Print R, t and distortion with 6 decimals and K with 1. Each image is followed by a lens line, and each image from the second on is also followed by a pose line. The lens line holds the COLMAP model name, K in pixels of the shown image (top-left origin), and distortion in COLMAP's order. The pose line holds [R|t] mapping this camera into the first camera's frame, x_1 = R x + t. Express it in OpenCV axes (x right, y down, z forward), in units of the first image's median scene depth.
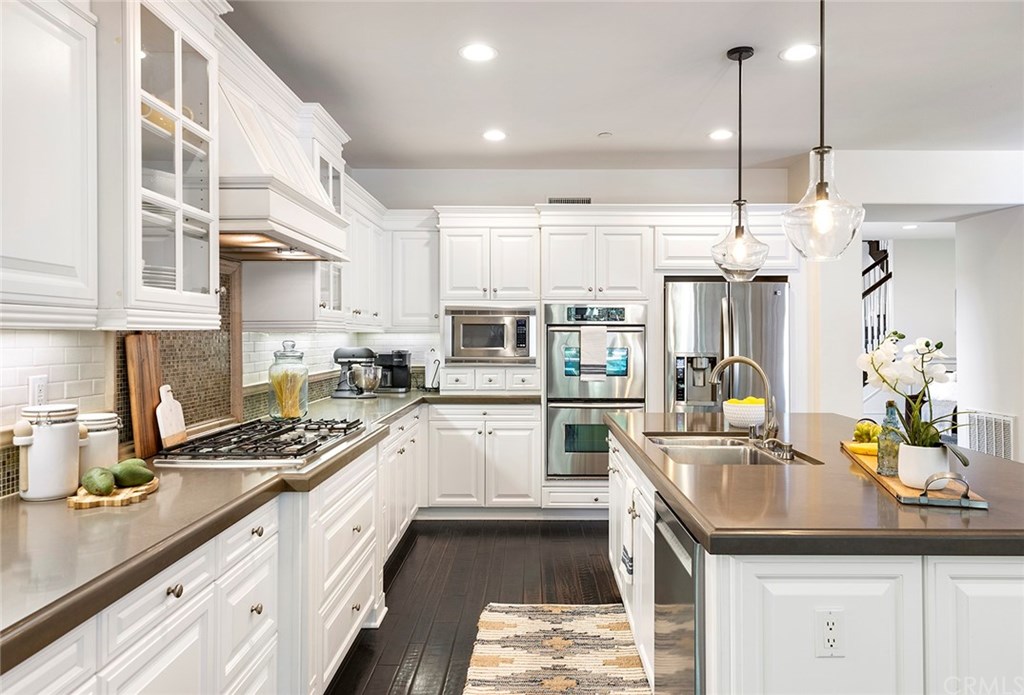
lens RADIAL K [[728.1, 0, 514.9], [0, 728.1, 341.6], [0, 0, 1]] dist [0.007290, 0.002343]
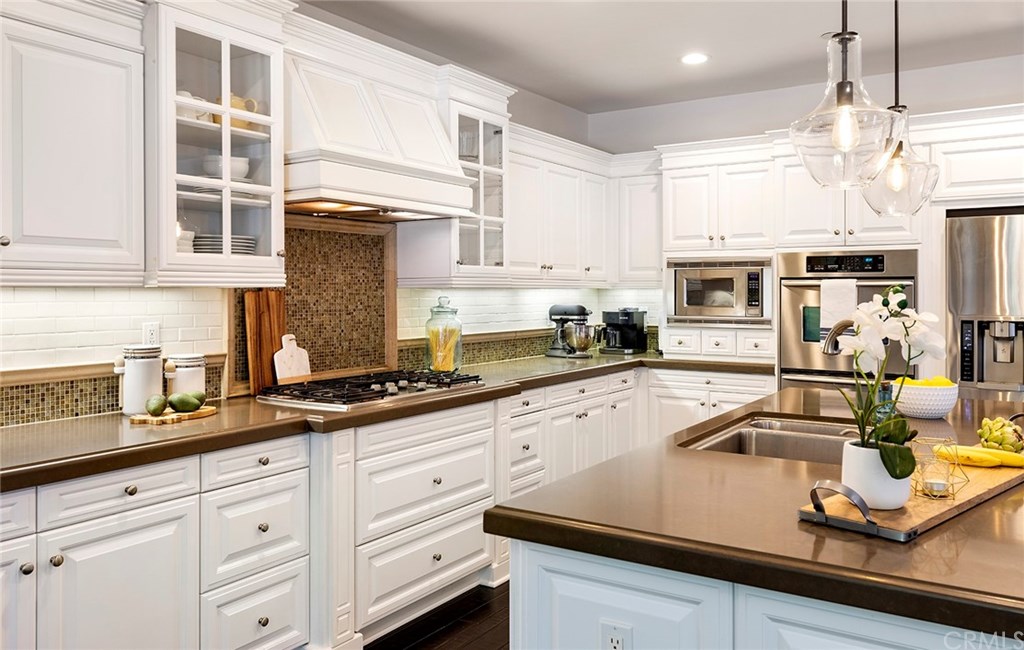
lens RADIAL K [[812.4, 0, 469.9], [0, 812.4, 303.3], [0, 0, 1]] dist [0.004079, -0.003733]
pose [[0.822951, 0.006256, -0.568077, 0.279876], [-0.003182, 0.999974, 0.006402, 0.000296], [0.568103, -0.003461, 0.822950, 0.053489]]
